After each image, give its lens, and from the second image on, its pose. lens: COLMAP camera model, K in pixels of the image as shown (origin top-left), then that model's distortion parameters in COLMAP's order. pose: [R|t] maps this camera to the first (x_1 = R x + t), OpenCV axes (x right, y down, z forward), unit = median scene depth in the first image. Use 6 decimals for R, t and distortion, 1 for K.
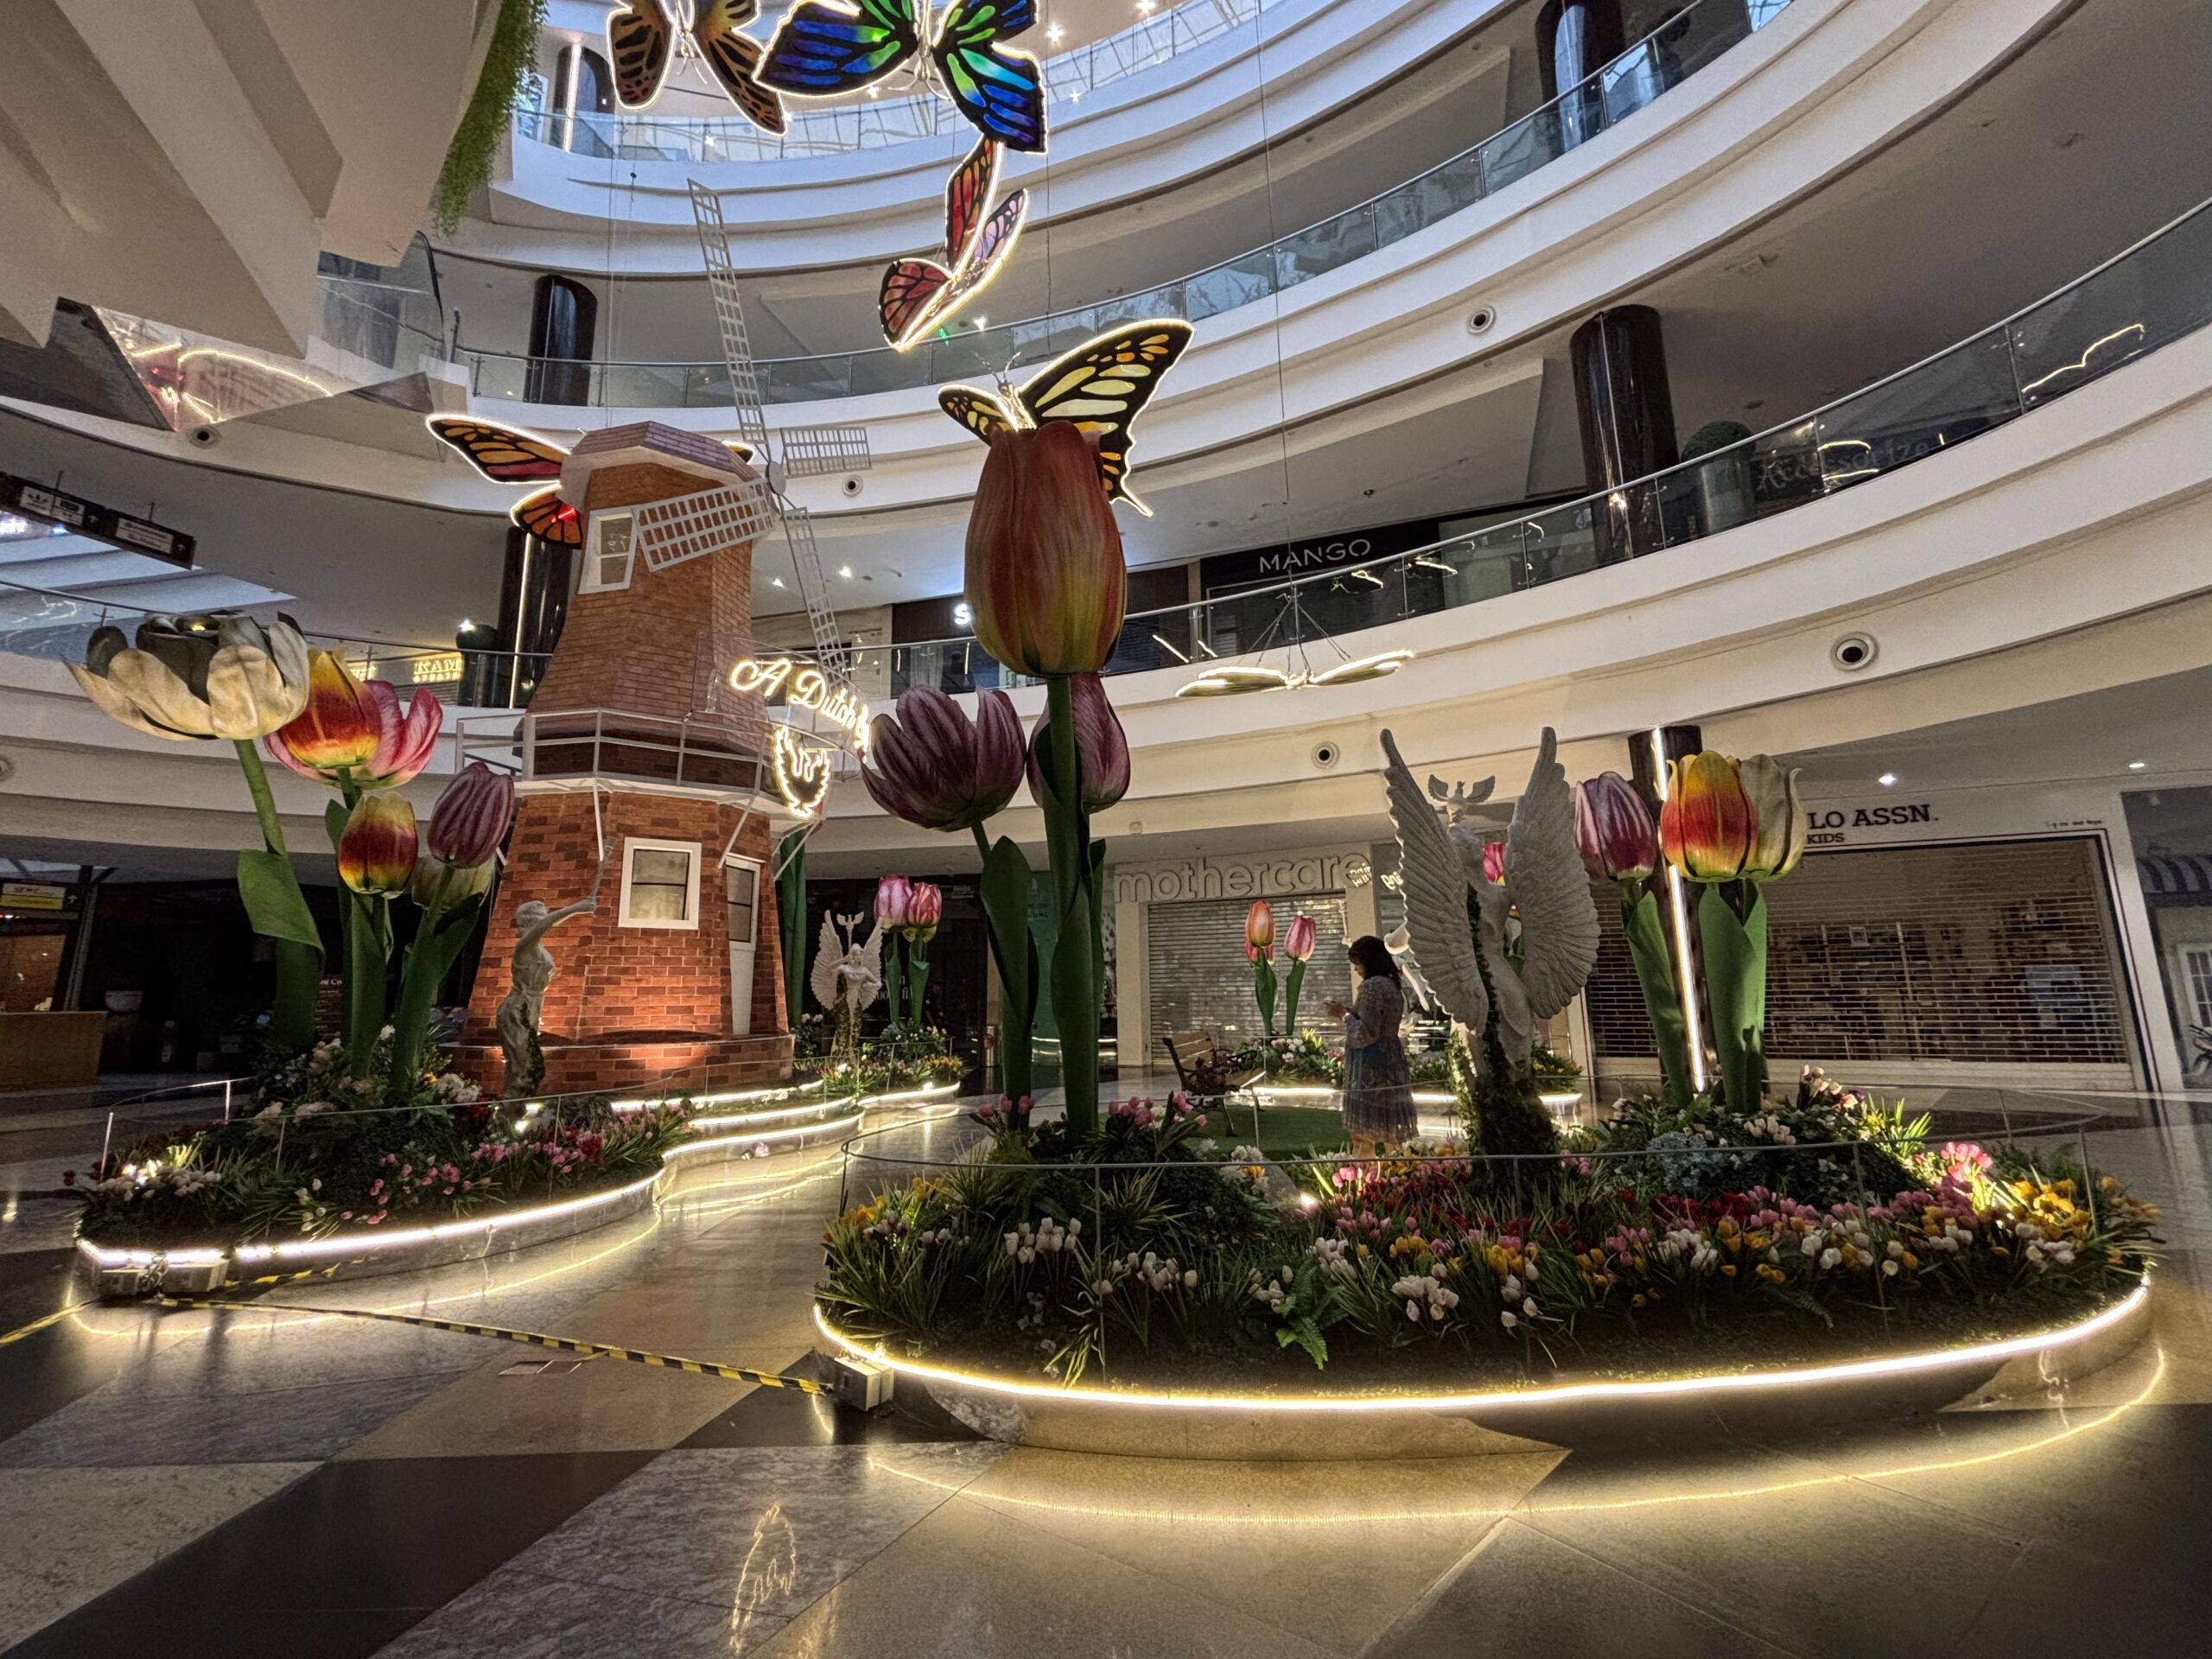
lens RADIAL K [[929.1, 0, 1097.8], [0, 929.1, 830.2], [0, 0, 1]] dist [-0.014639, 0.000144]
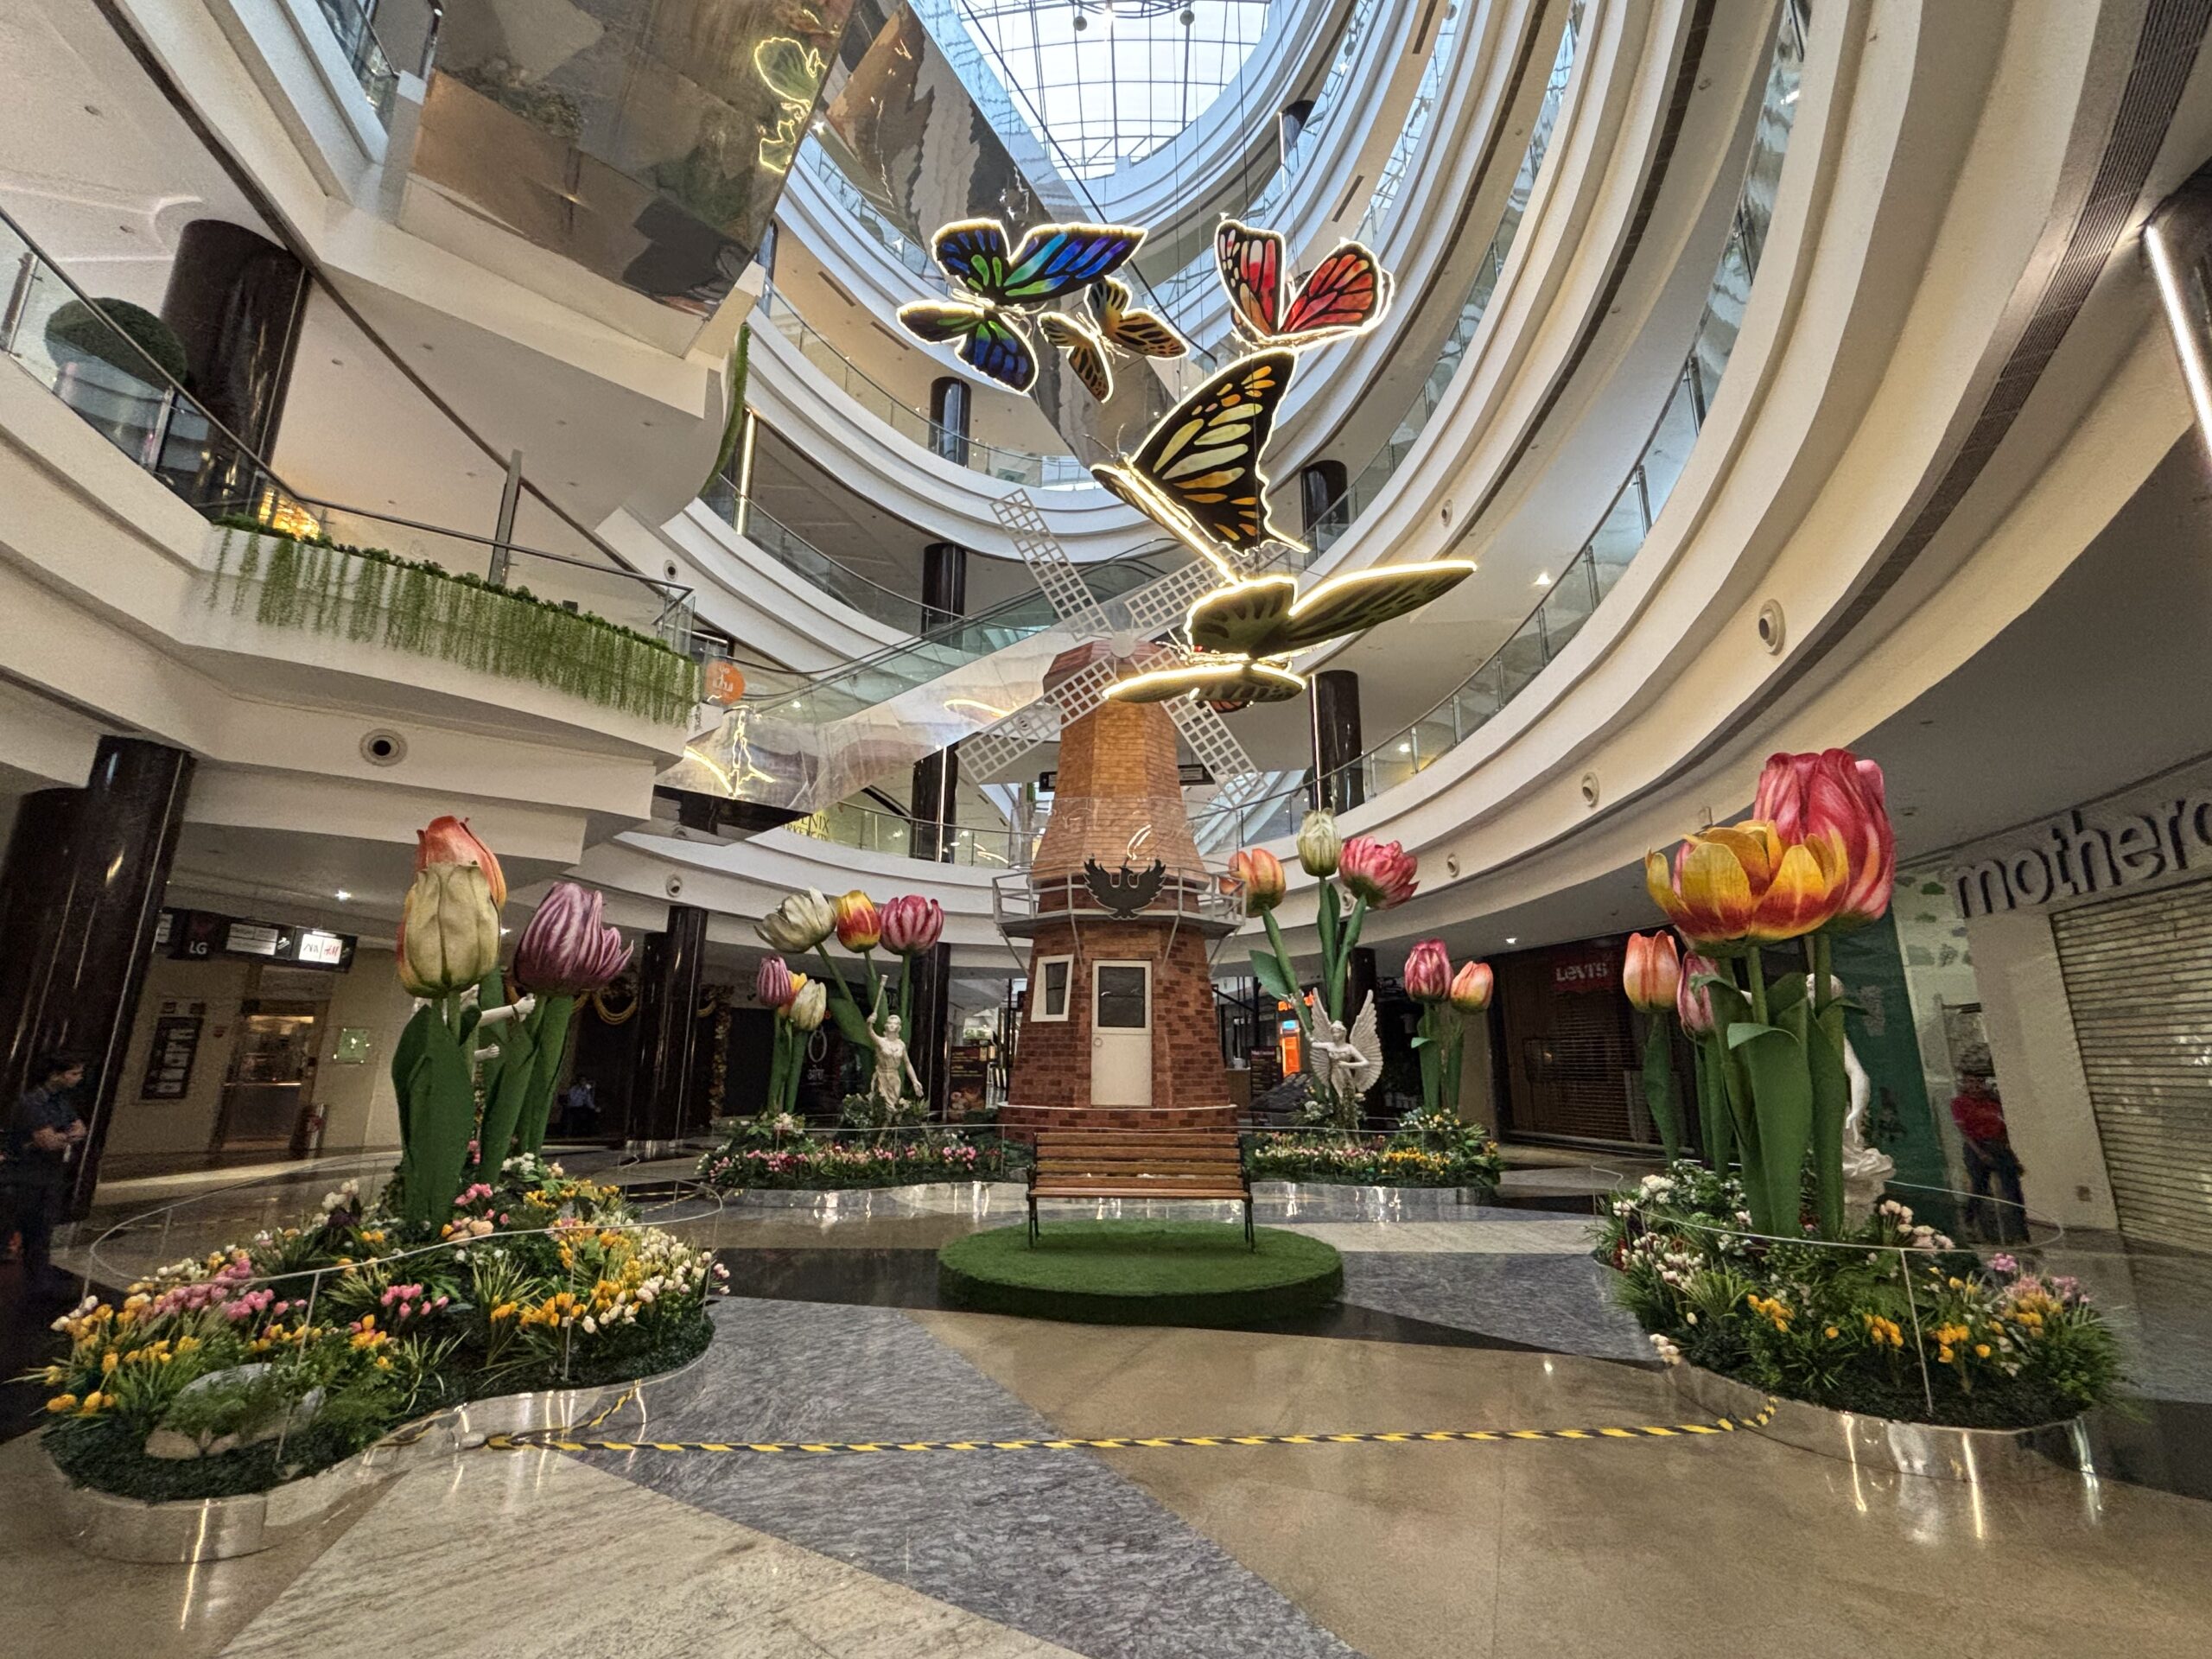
lens RADIAL K [[959.3, 0, 1106.0], [0, 959.3, 829.5], [0, 0, 1]] dist [0.003763, 0.000377]
pose [[0.226645, -0.210831, -0.950885, 0.936161], [0.161616, 0.970897, -0.176747, 0.090967], [0.960475, -0.113619, 0.254122, 0.729652]]
